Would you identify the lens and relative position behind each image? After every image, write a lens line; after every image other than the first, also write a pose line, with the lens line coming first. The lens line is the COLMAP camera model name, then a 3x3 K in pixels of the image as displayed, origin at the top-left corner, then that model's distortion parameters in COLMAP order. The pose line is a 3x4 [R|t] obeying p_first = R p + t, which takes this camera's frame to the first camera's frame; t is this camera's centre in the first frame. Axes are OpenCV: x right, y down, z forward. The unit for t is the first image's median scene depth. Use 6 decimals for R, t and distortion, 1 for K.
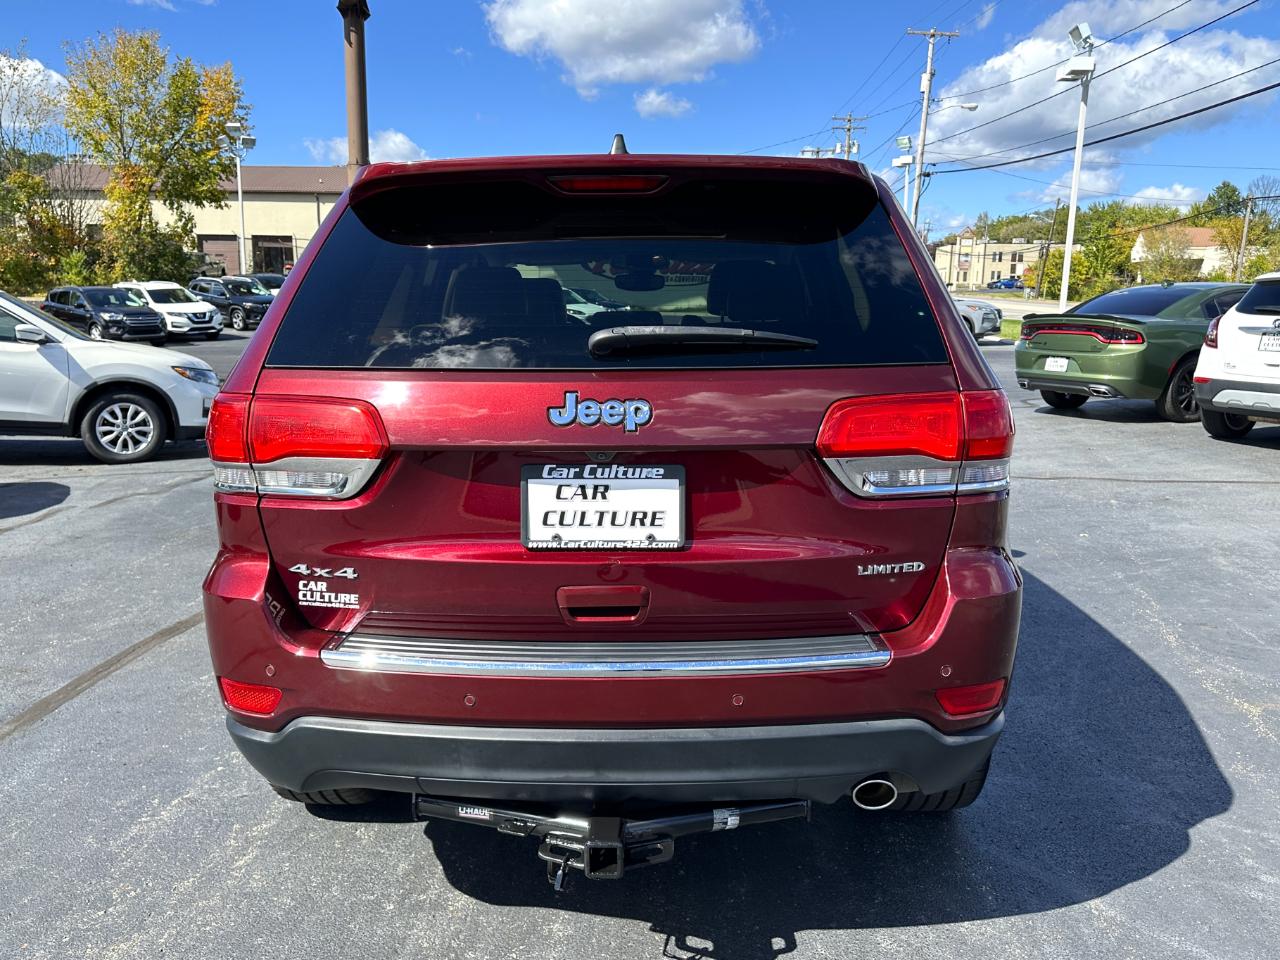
lens RADIAL K [[998.2, 0, 642.8], [0, 998.2, 479.0], [0, 0, 1]] dist [0.083399, -0.101803]
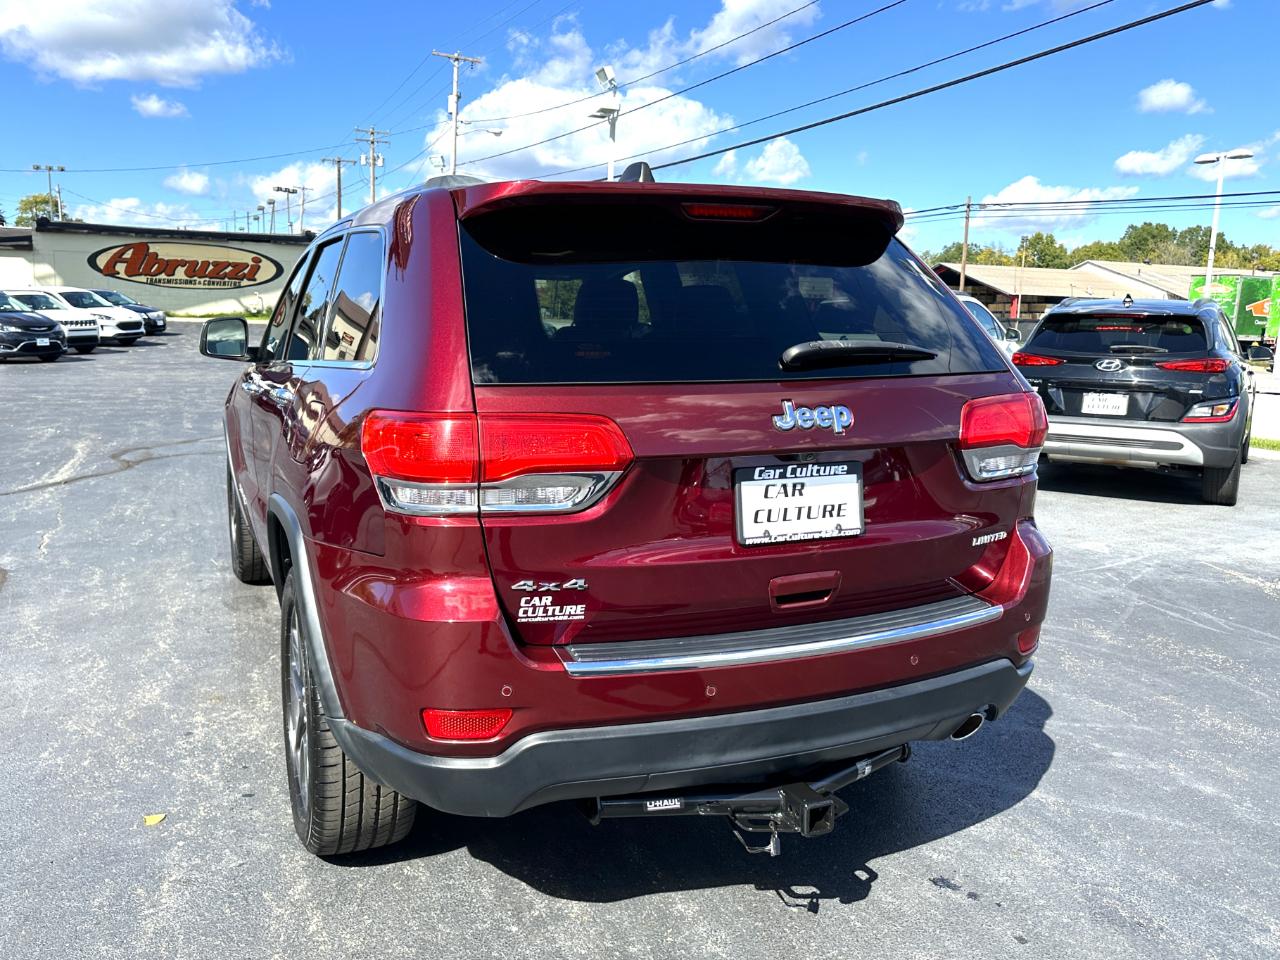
lens RADIAL K [[998.2, 0, 603.9], [0, 998.2, 469.6], [0, 0, 1]] dist [0.083399, -0.101803]
pose [[0.910442, -0.052247, 0.410323, -0.542170], [0.059983, 0.998181, -0.005993, -0.011985], [-0.409264, 0.030069, 0.911920, 0.051700]]
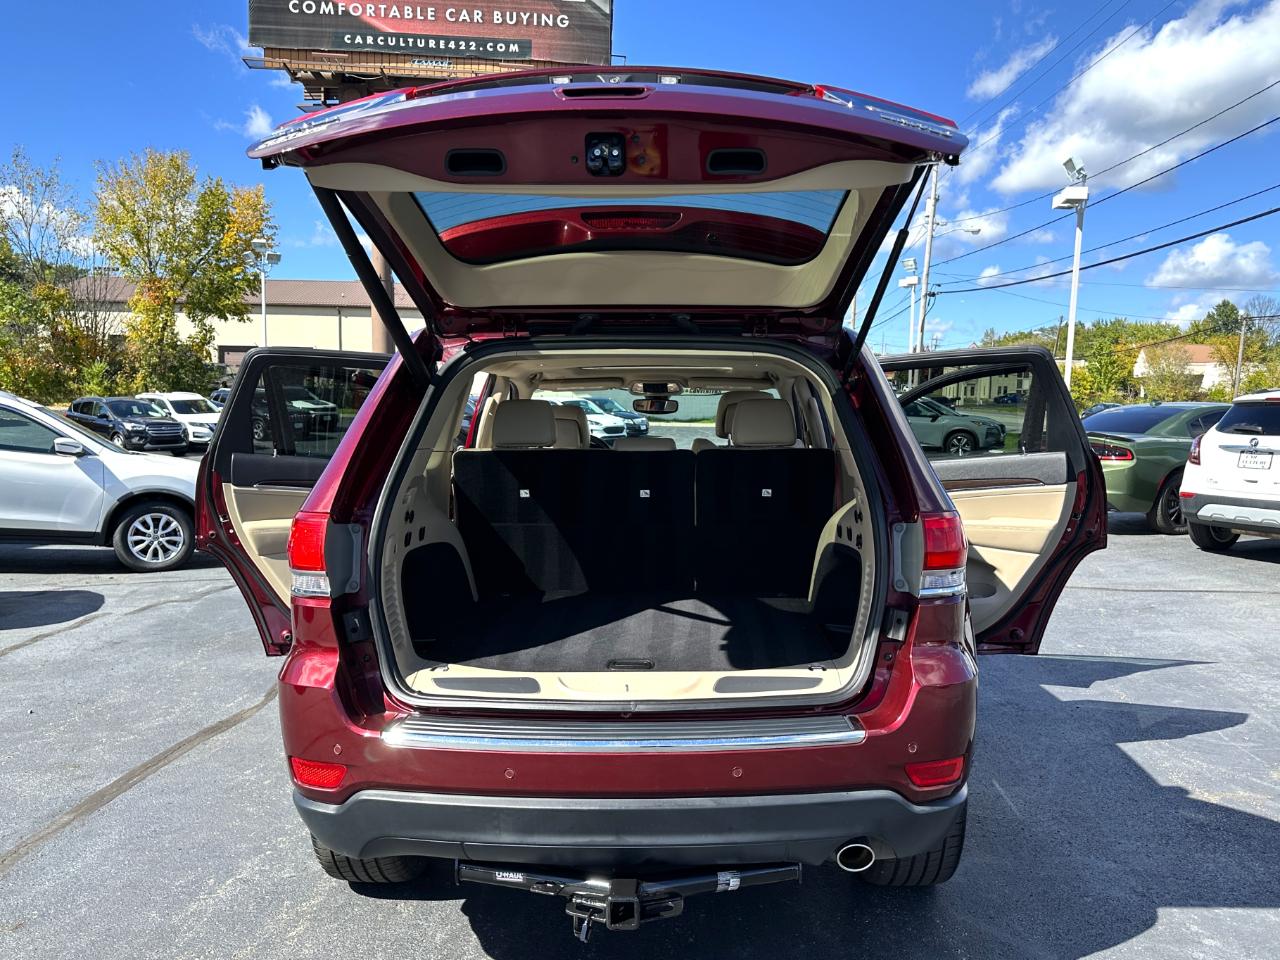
lens RADIAL K [[998.2, 0, 676.5], [0, 998.2, 509.4], [0, 0, 1]] dist [0.083399, -0.101803]
pose [[0.999830, 0.003016, 0.018165, 0.000777], [-0.001592, 0.996958, -0.077923, 0.002665], [-0.018345, 0.077881, 0.996794, -0.156769]]
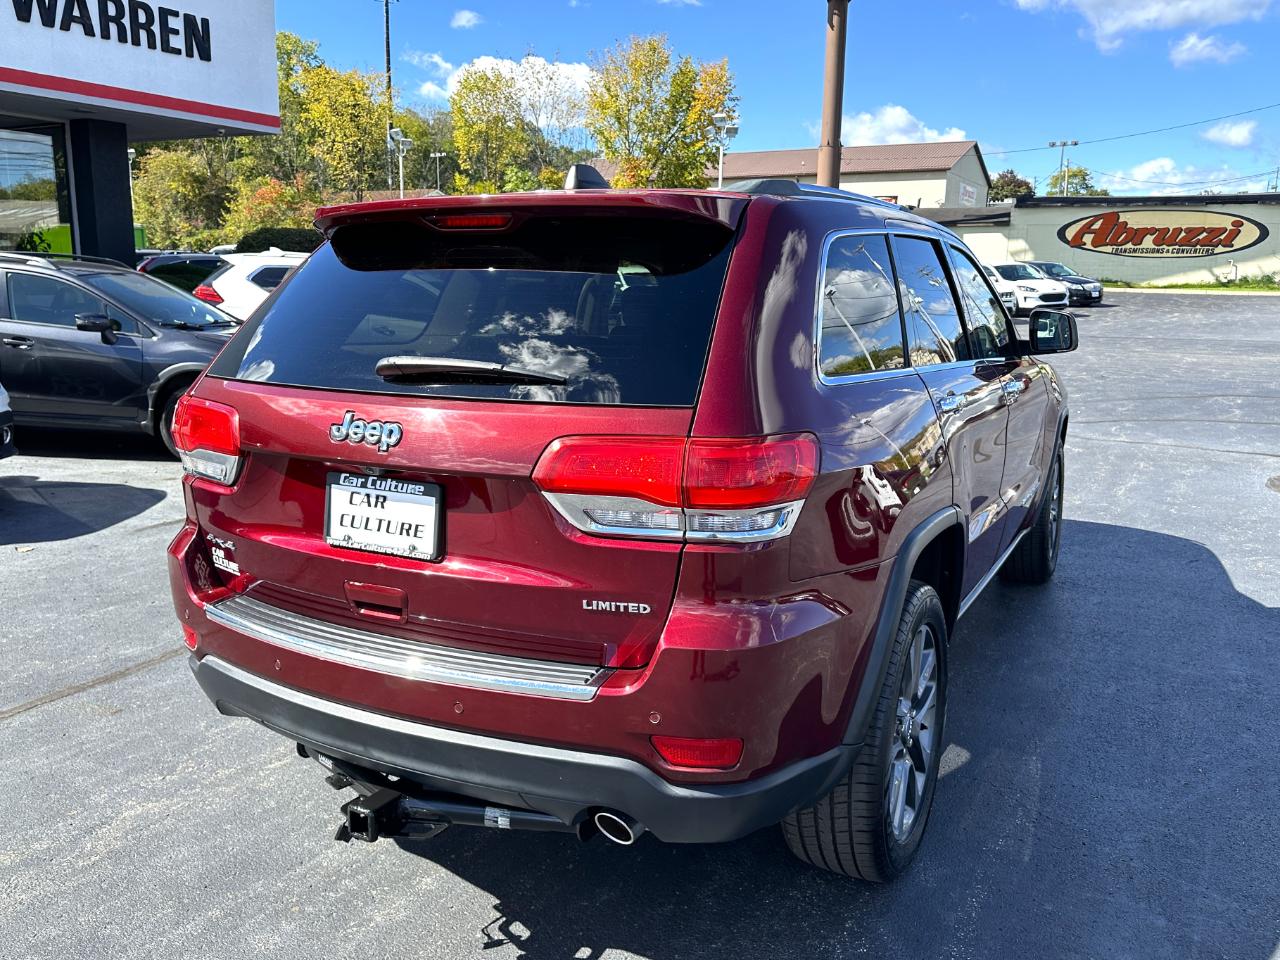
lens RADIAL K [[998.2, 0, 638.2], [0, 998.2, 464.8], [0, 0, 1]] dist [0.083399, -0.101803]
pose [[0.892143, 0.086650, -0.443365, 0.554871], [-0.082112, 0.996187, 0.029467, -0.066366], [0.444228, 0.010117, 0.895857, 0.089121]]
